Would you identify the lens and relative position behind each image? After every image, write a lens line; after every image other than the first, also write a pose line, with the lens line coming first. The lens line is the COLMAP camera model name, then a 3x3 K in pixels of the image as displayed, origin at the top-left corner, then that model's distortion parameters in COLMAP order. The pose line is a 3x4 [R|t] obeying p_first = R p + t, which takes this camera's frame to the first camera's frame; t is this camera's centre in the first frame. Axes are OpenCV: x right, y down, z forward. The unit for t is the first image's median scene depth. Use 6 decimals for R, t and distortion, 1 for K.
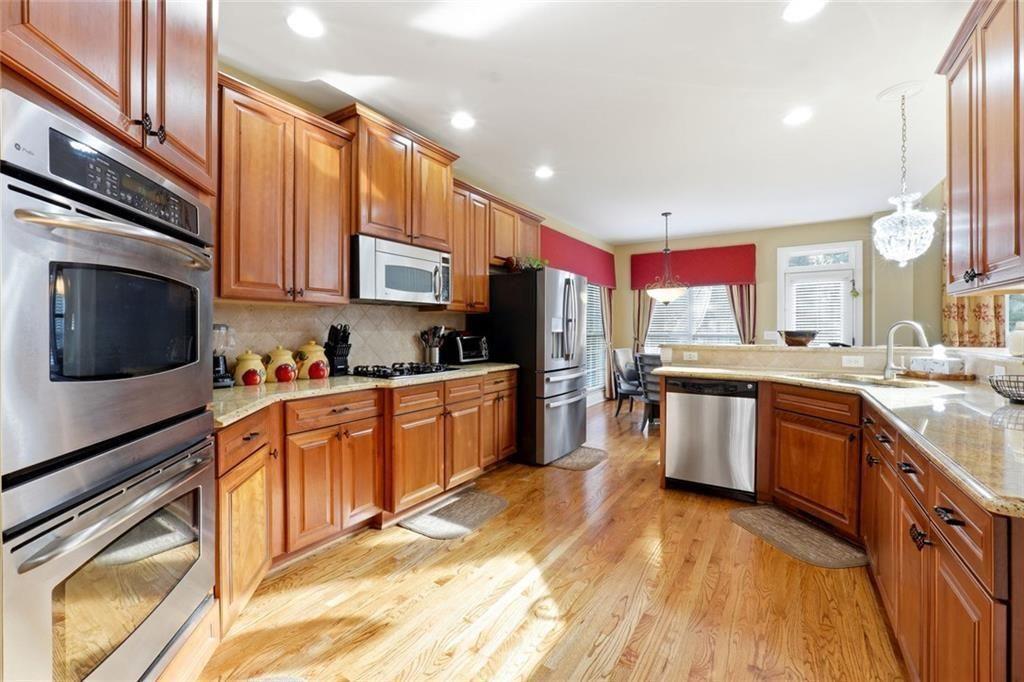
lens RADIAL K [[434.0, 0, 509.0], [0, 434.0, 330.4], [0, 0, 1]] dist [-0.020982, 0.007670]
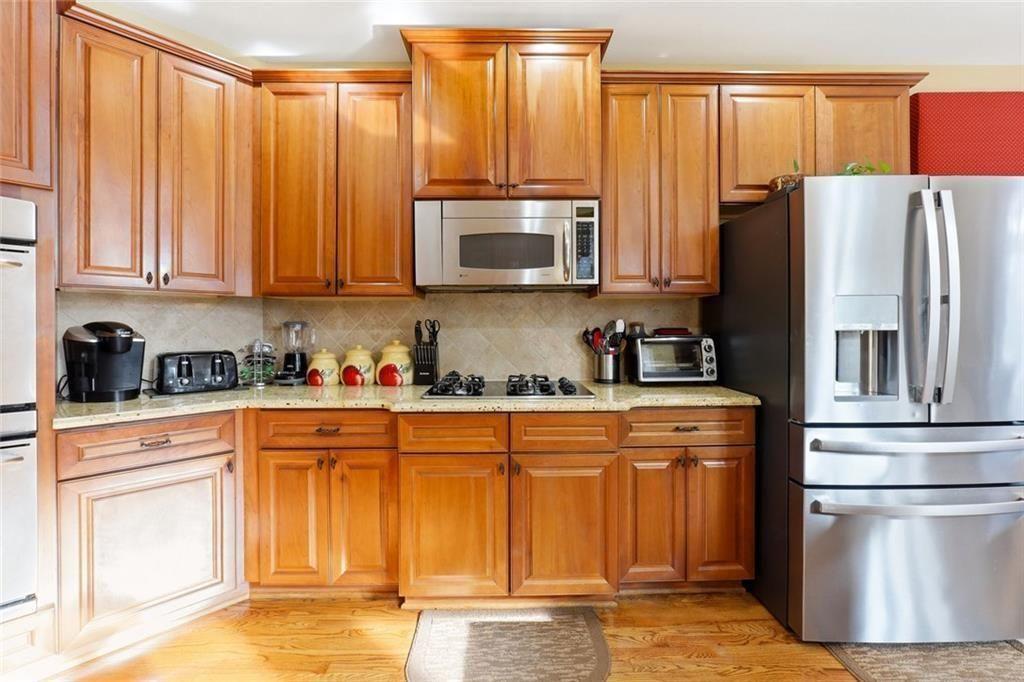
lens RADIAL K [[434.0, 0, 509.0], [0, 434.0, 330.4], [0, 0, 1]] dist [-0.020982, 0.007670]
pose [[0.555581, 0.003255, -0.831456, 0.289893], [0.001719, 0.999986, 0.005064, 0.000700], [0.831461, -0.004243, 0.555567, 0.561783]]
